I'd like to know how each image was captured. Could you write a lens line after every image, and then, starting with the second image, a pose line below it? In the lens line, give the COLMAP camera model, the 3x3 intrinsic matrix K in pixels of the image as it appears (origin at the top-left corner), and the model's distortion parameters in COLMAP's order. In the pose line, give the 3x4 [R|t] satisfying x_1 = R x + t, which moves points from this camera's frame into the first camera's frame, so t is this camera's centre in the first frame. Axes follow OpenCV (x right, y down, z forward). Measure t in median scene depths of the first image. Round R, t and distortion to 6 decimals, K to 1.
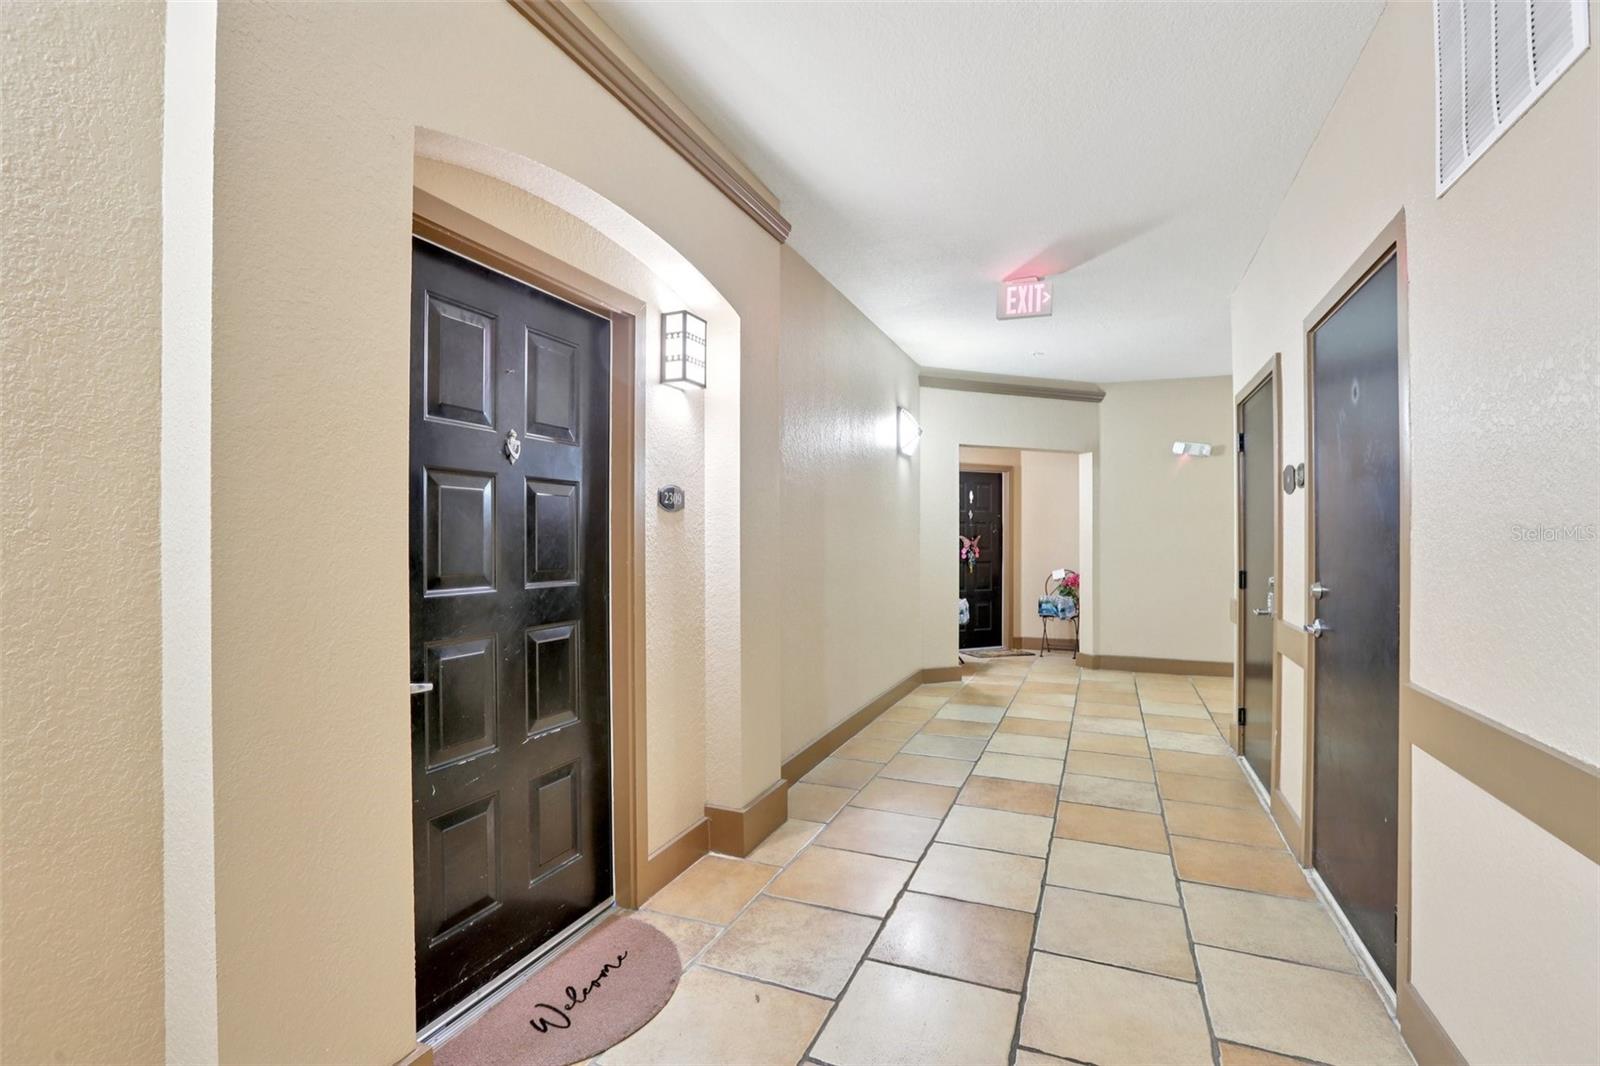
lens RADIAL K [[727.6, 0, 795.3], [0, 727.6, 533.8], [0, 0, 1]] dist [-0.053700, 0.021365]
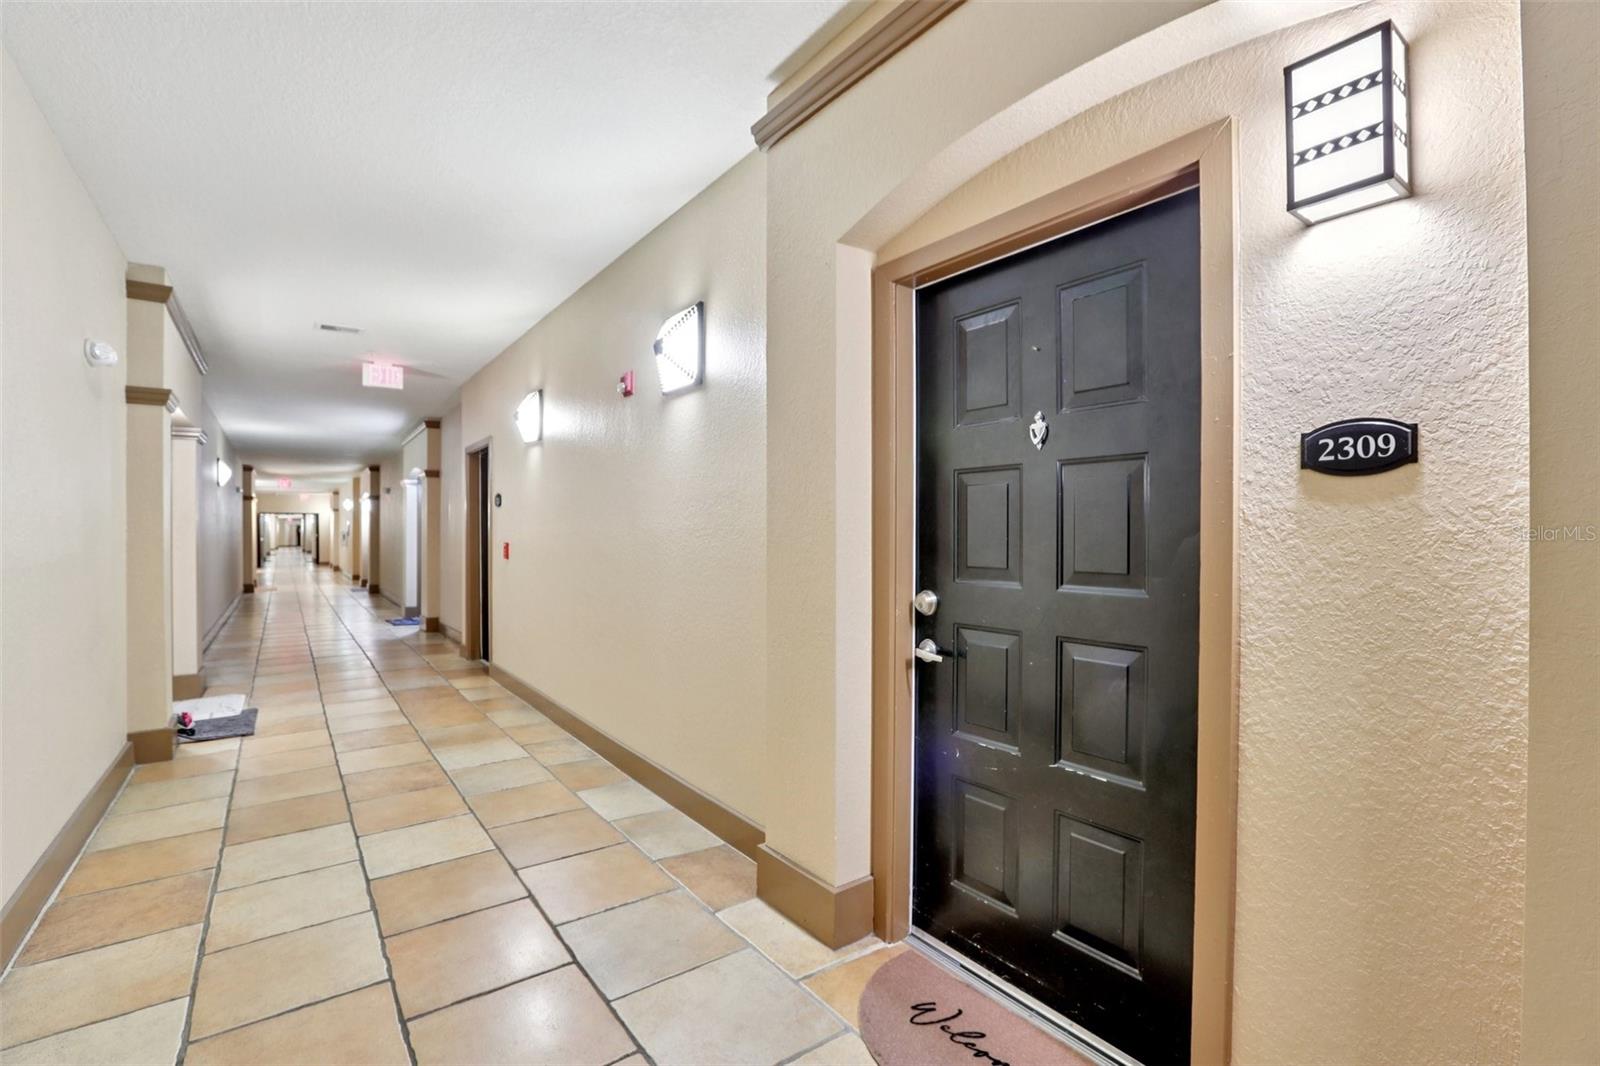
lens RADIAL K [[727.6, 0, 795.3], [0, 727.6, 533.8], [0, 0, 1]] dist [-0.053700, 0.021365]
pose [[-0.522832, 0.007536, -0.852402, 0.448152], [0.010628, 0.999941, 0.002322, 0.002845], [0.852369, -0.007845, -0.522881, 1.015033]]
